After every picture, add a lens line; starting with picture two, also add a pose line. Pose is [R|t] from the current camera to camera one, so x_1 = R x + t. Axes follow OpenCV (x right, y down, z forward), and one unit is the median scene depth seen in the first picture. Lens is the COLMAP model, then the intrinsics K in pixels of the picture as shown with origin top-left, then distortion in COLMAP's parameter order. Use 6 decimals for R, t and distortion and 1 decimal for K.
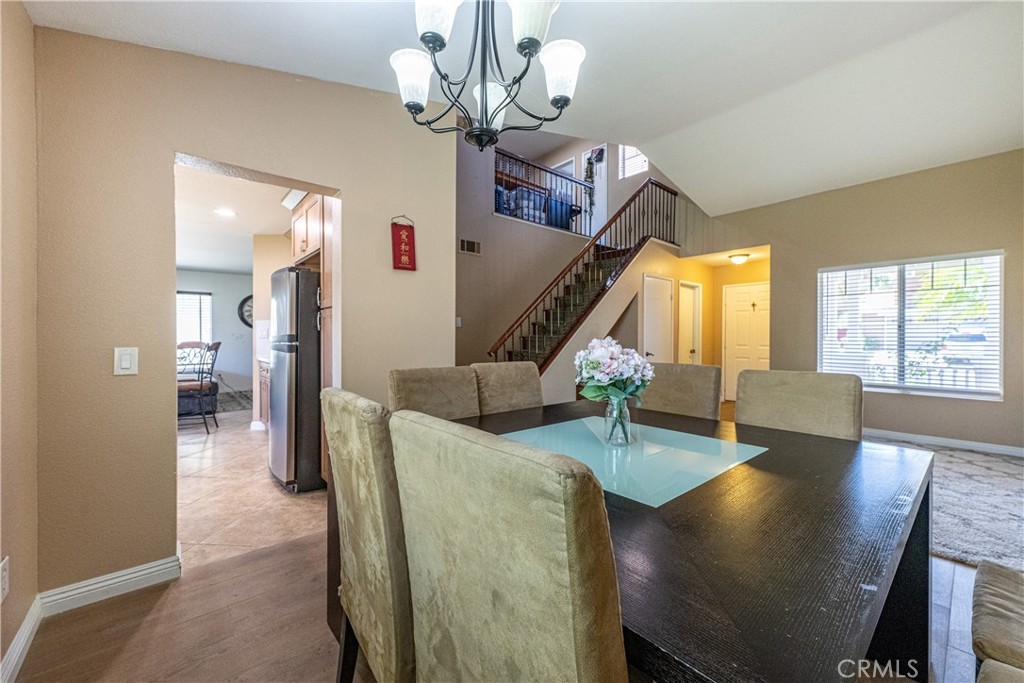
lens RADIAL K [[410.3, 0, 508.3], [0, 410.3, 338.6], [0, 0, 1]] dist [0.001467, 0.000573]
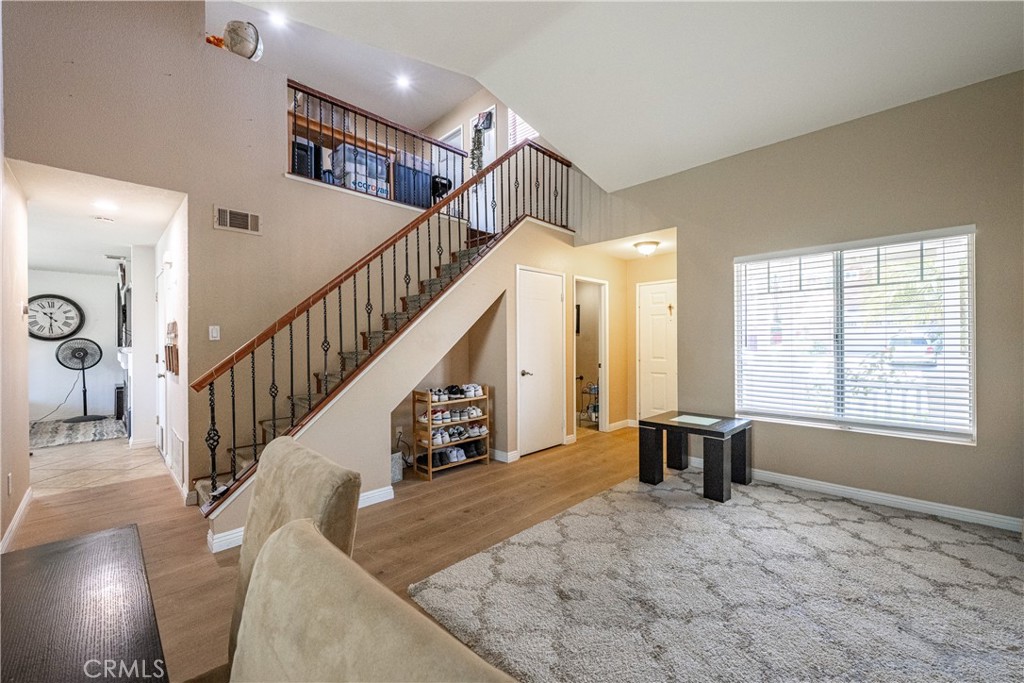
lens RADIAL K [[408.3, 0, 512.0], [0, 408.3, 341.5], [0, 0, 1]] dist [0.000233, -0.000013]
pose [[0.997111, -0.007833, 0.075552, 0.258151], [0.008099, 0.999962, -0.003211, -0.017581], [-0.075524, 0.003814, 0.997137, 0.257862]]
